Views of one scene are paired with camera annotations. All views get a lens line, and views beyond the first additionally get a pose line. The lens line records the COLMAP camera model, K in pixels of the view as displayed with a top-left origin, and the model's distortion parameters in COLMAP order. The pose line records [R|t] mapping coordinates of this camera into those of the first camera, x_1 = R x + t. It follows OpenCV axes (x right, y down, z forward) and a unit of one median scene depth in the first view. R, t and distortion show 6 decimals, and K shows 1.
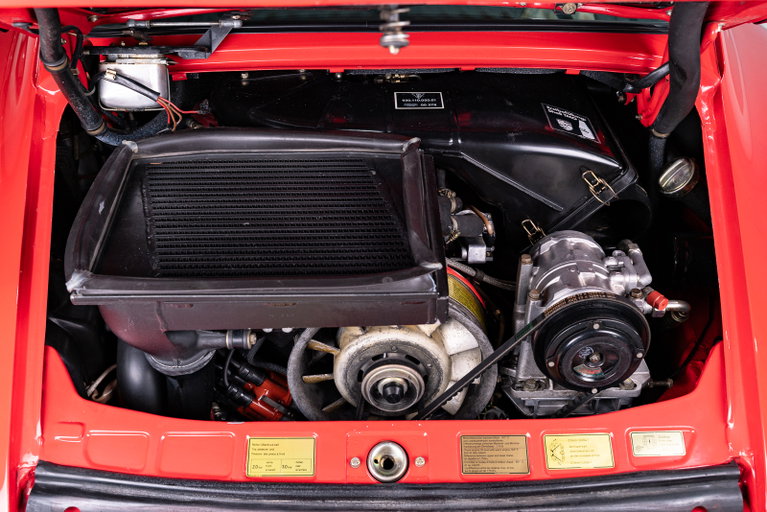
lens RADIAL K [[805.1, 0, 382.8], [0, 805.1, 253.0], [0, 0, 1]] dist [-0.056380, 0.000000]
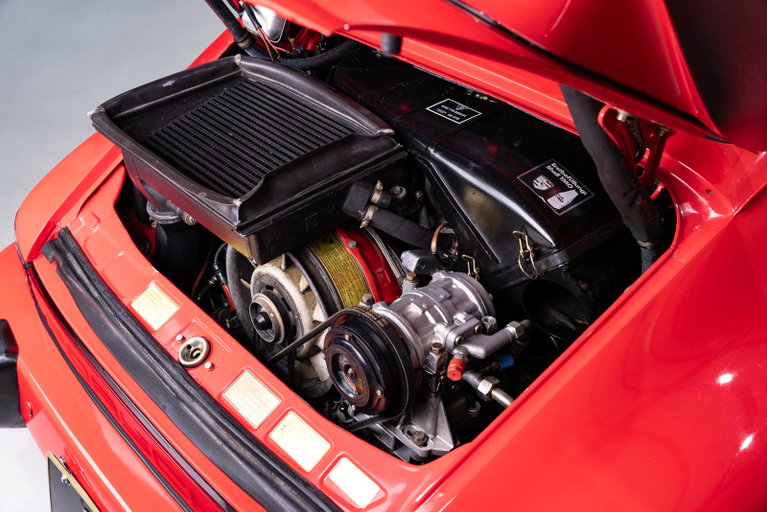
lens RADIAL K [[805.1, 0, 382.3], [0, 805.1, 258.4], [0, 0, 1]] dist [-0.056380, 0.000000]
pose [[0.662826, 0.440820, -0.605260, 0.831210], [-0.458372, 0.878055, 0.137532, -0.148335], [0.592078, 0.186274, 0.784057, 0.206572]]
